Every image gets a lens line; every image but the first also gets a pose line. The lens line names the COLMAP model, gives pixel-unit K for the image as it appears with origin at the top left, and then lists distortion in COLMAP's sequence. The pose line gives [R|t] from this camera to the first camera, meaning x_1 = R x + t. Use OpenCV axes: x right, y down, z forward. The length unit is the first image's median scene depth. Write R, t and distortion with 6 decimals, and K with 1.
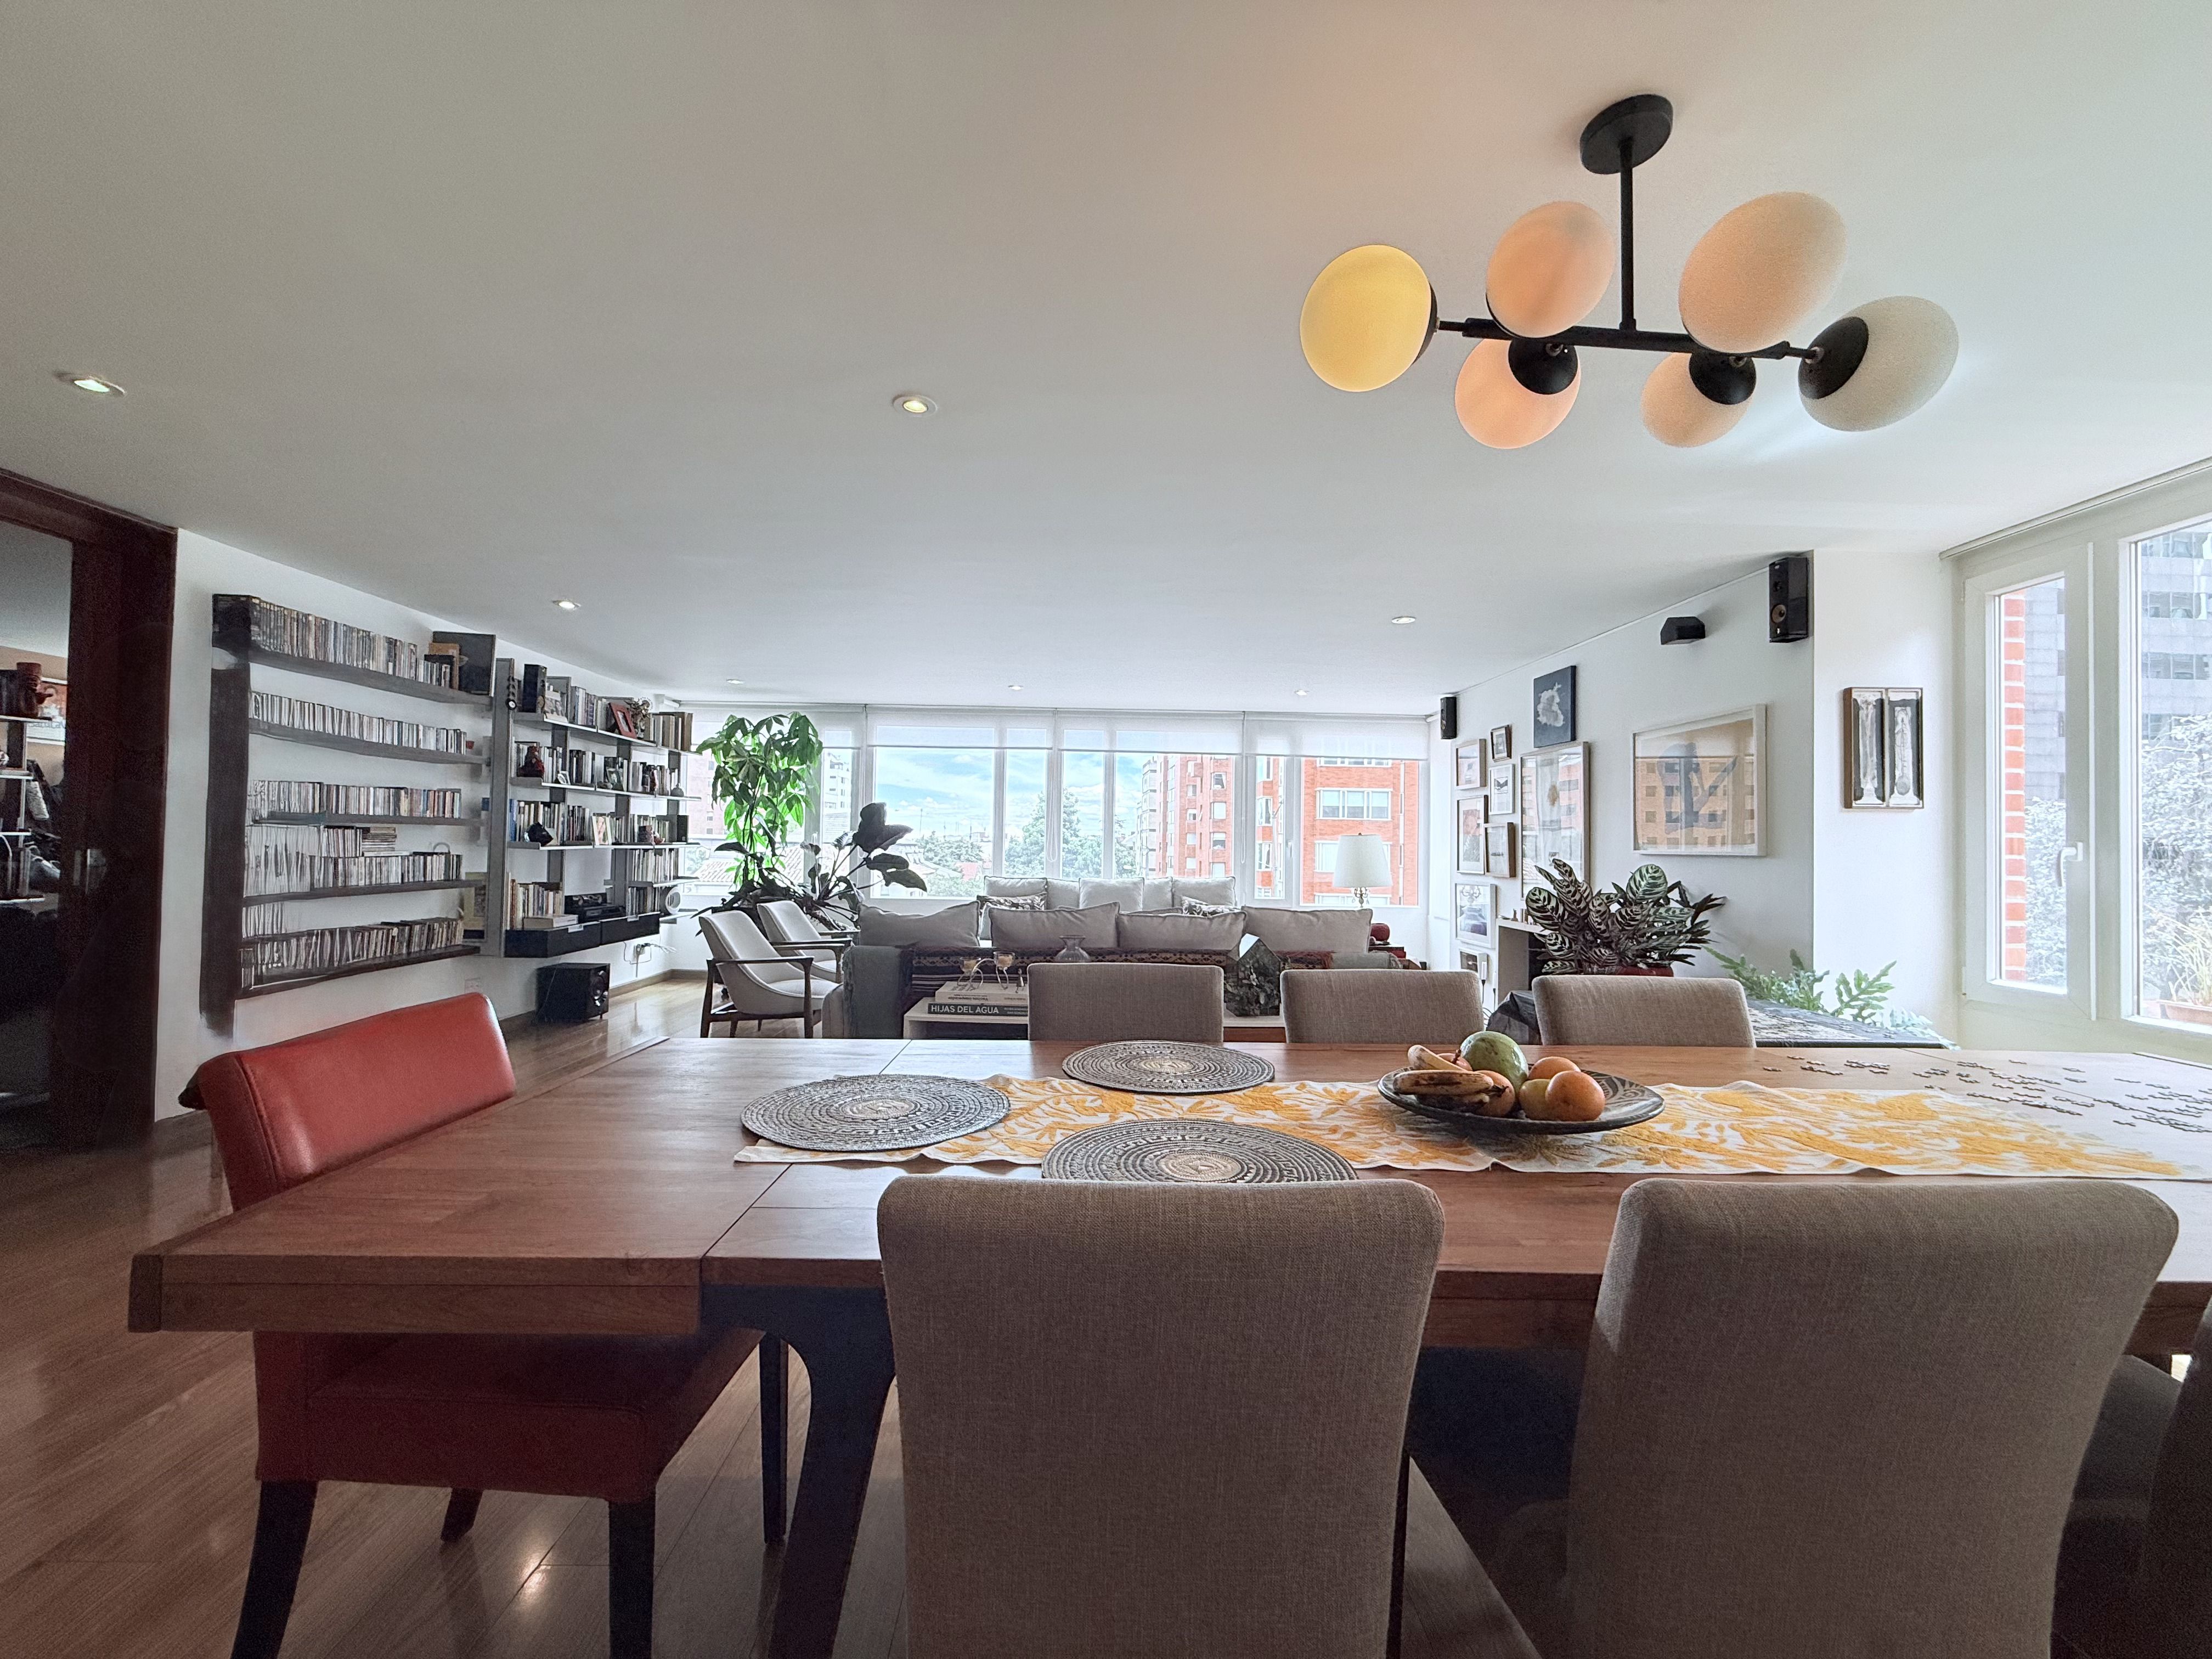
lens RADIAL K [[879.2, 0, 1110.8], [0, 879.2, 833.3], [0, 0, 1]] dist [0.001617, -0.000135]
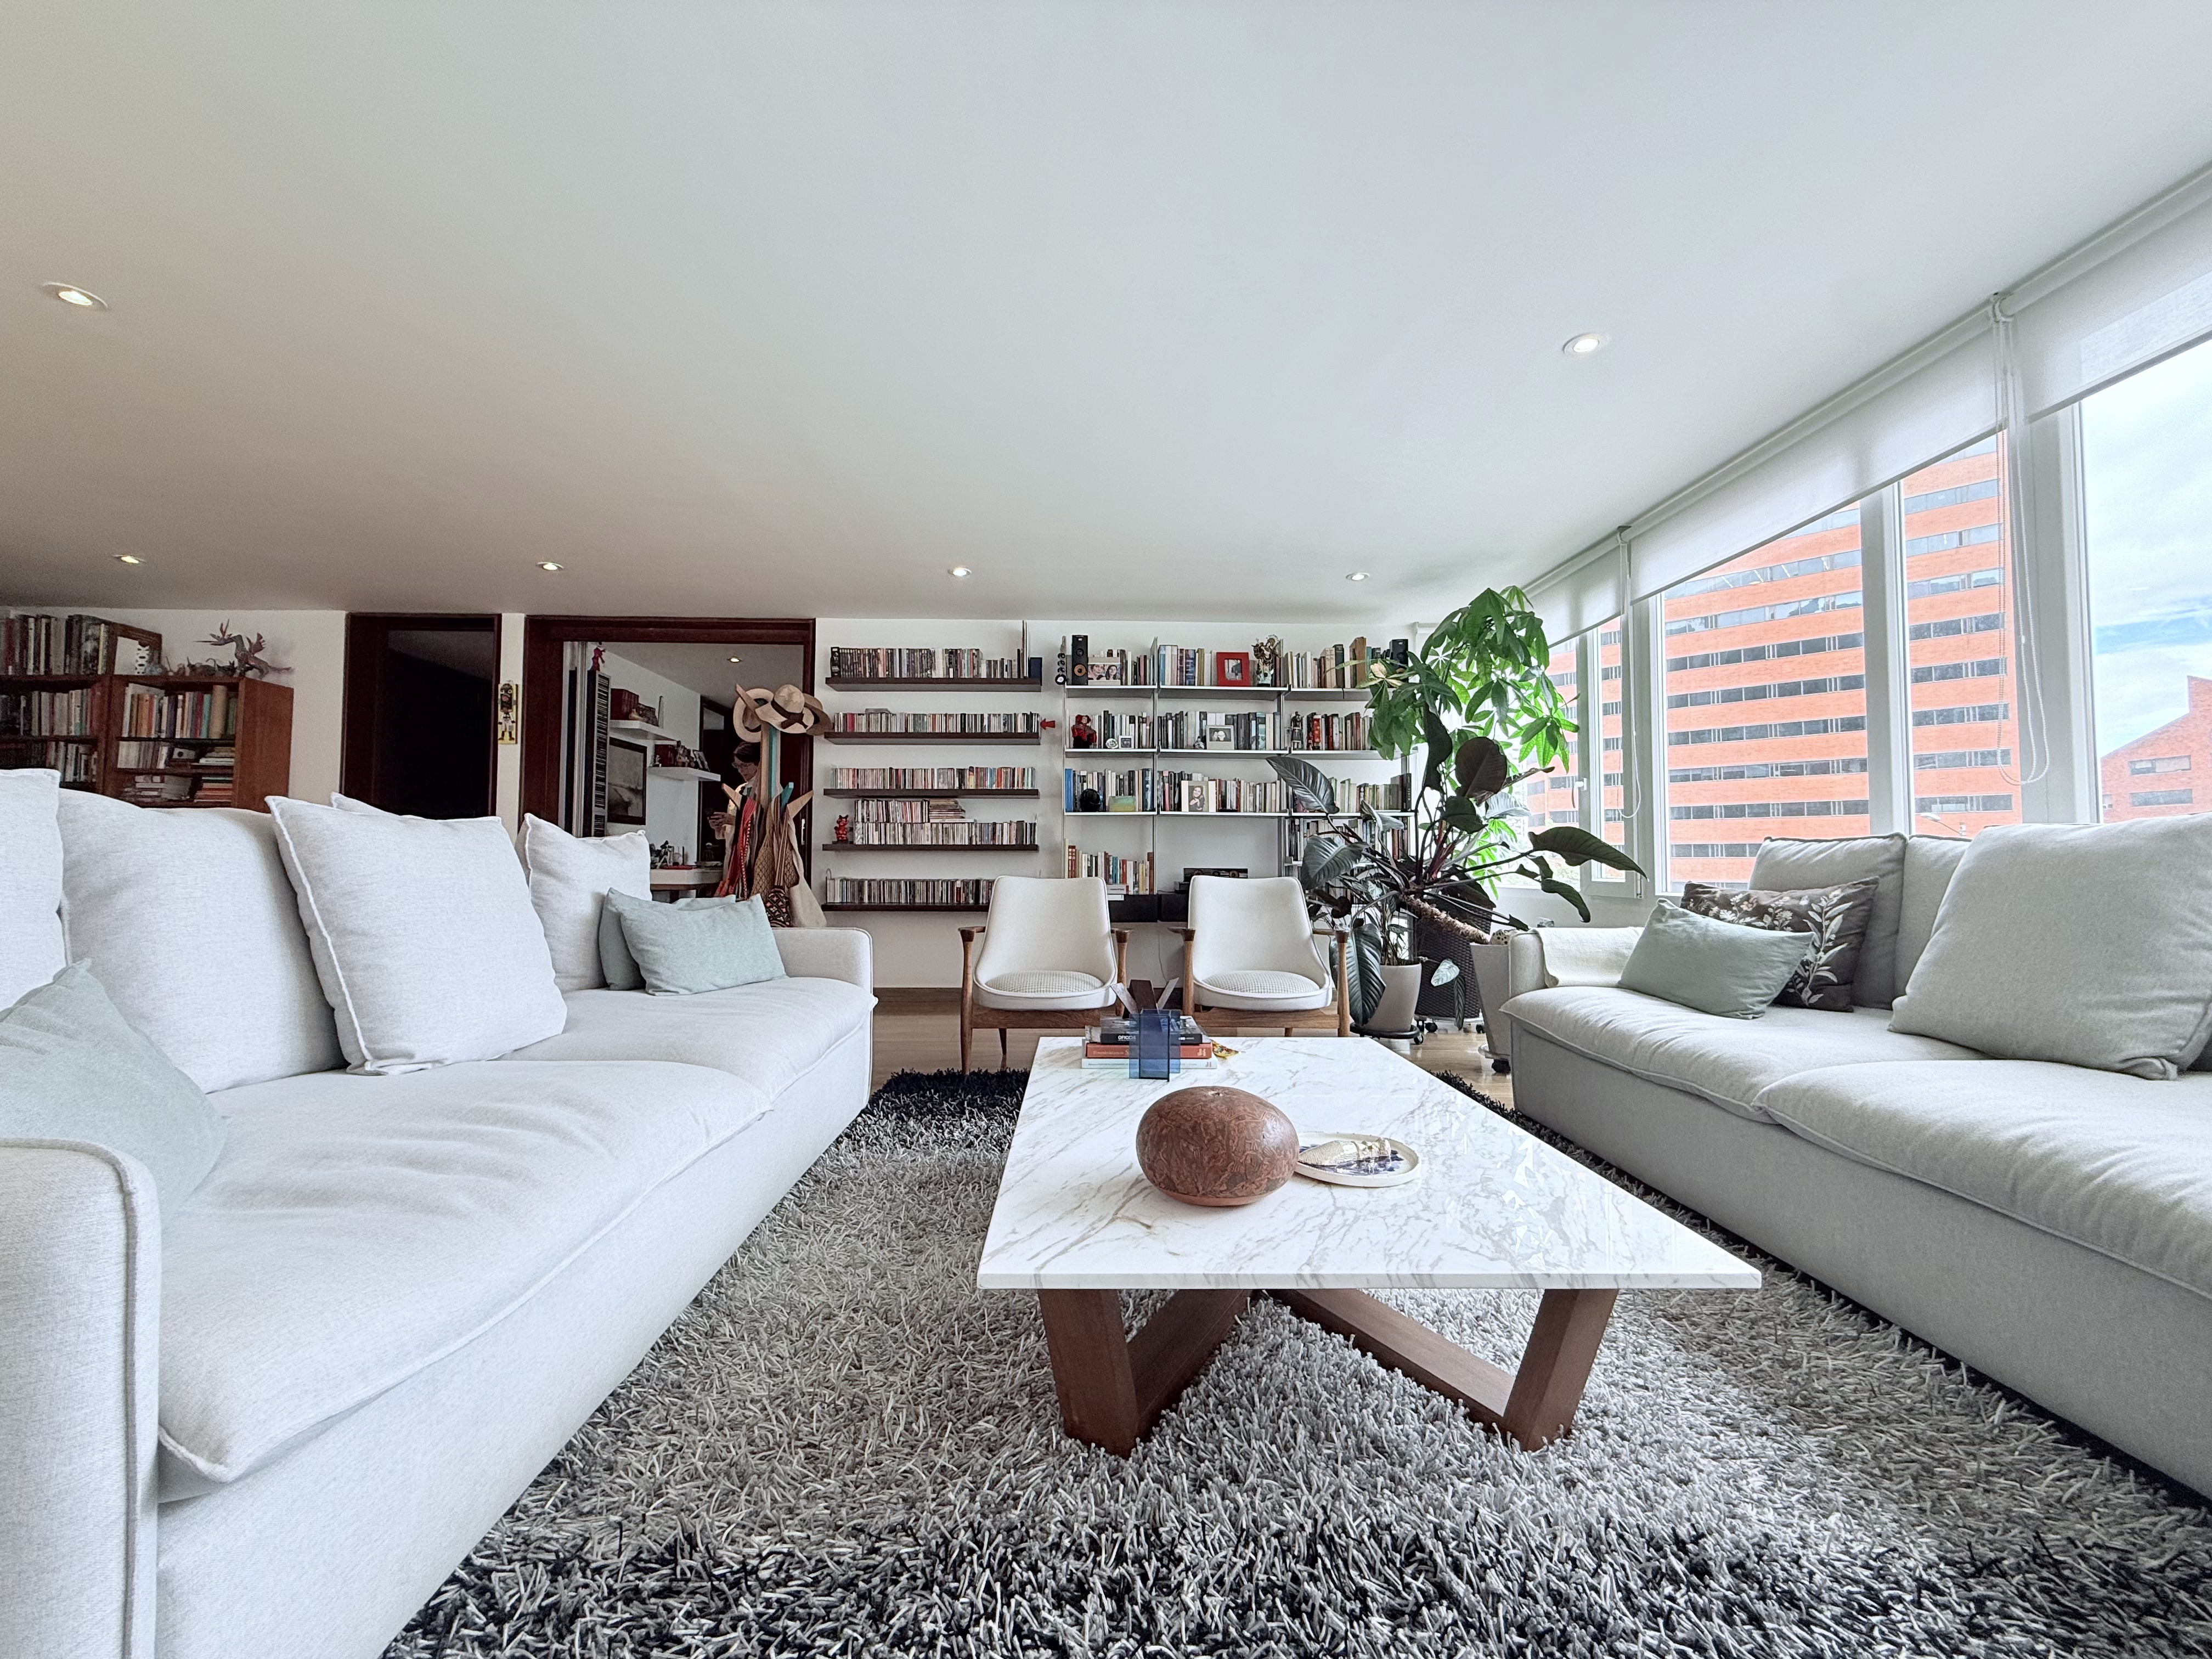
lens RADIAL K [[879.2, 0, 1109.0], [0, 879.2, 823.3], [0, 0, 1]] dist [0.001617, -0.000135]
pose [[-0.001131, -0.064361, -0.997926, 0.373811], [0.009687, 0.997879, -0.064369, 0.097706], [0.999952, -0.009740, -0.000505, 1.096499]]
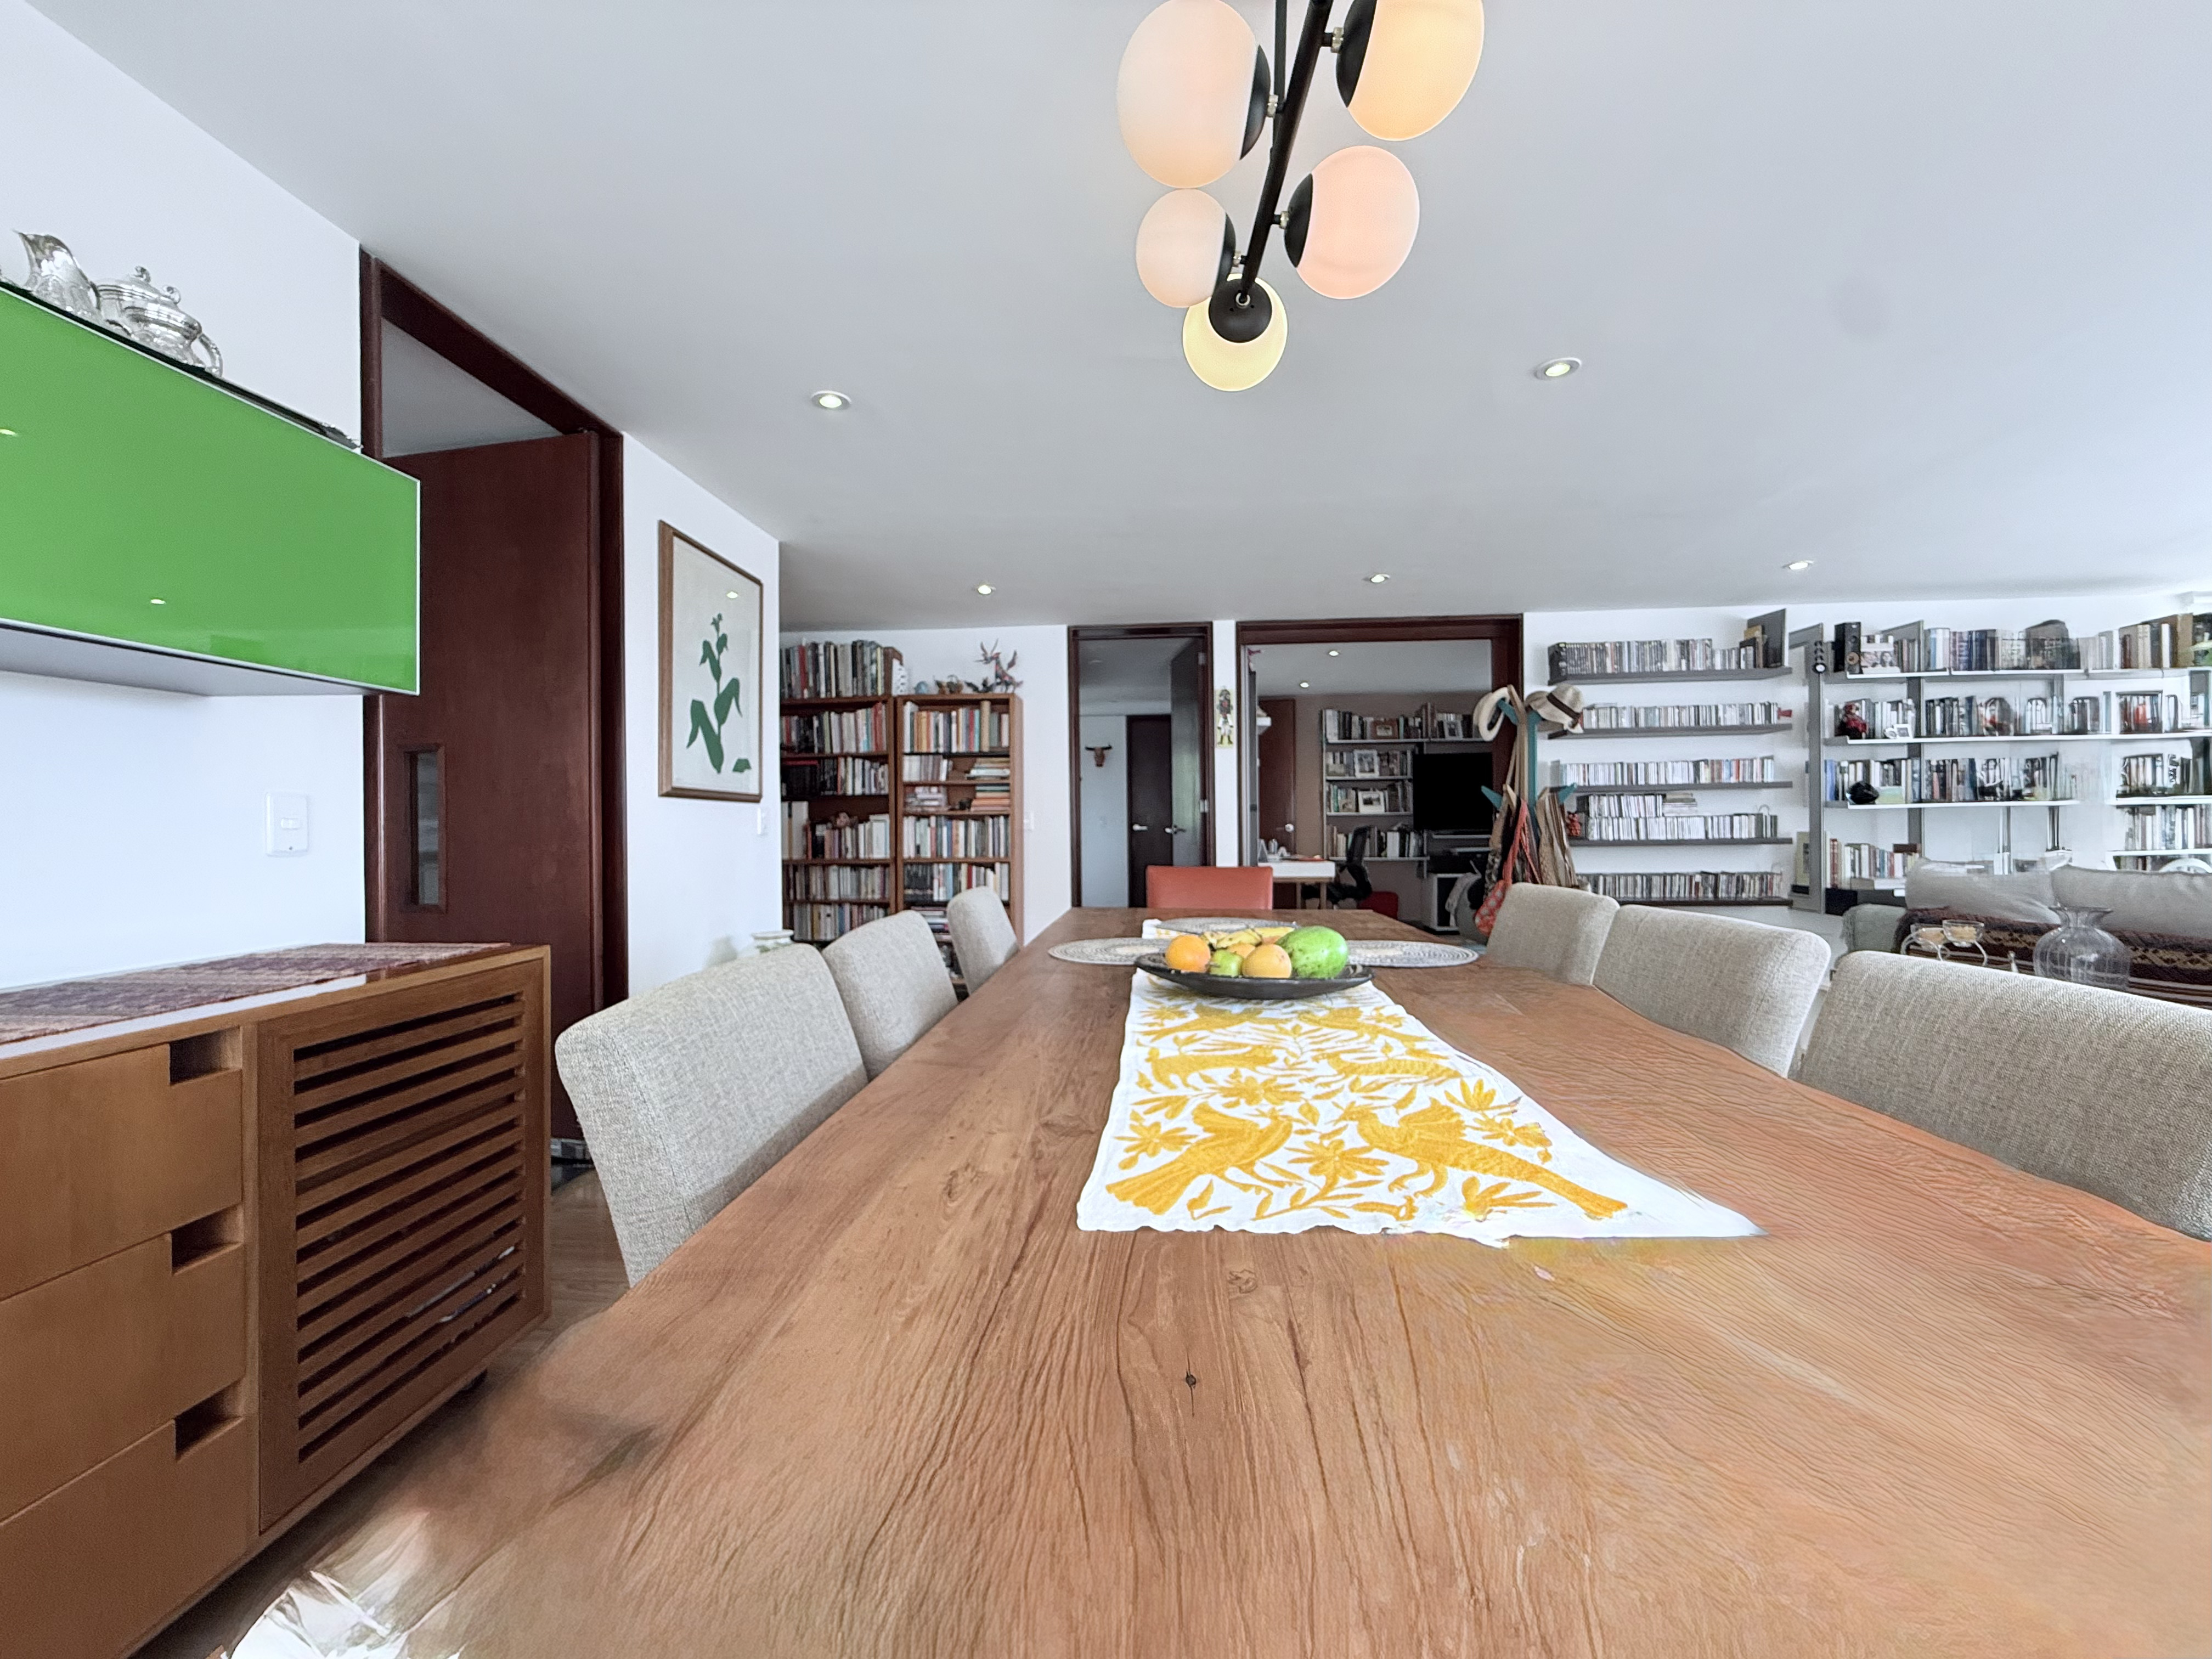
lens RADIAL K [[879.2, 0, 1105.3], [0, 879.2, 829.1], [0, 0, 1]] dist [0.001617, -0.000135]
pose [[-0.102538, -0.017984, -0.994567, 0.440068], [0.024006, 0.999501, -0.020548, 0.044299], [0.994439, -0.025982, -0.102055, 0.279518]]
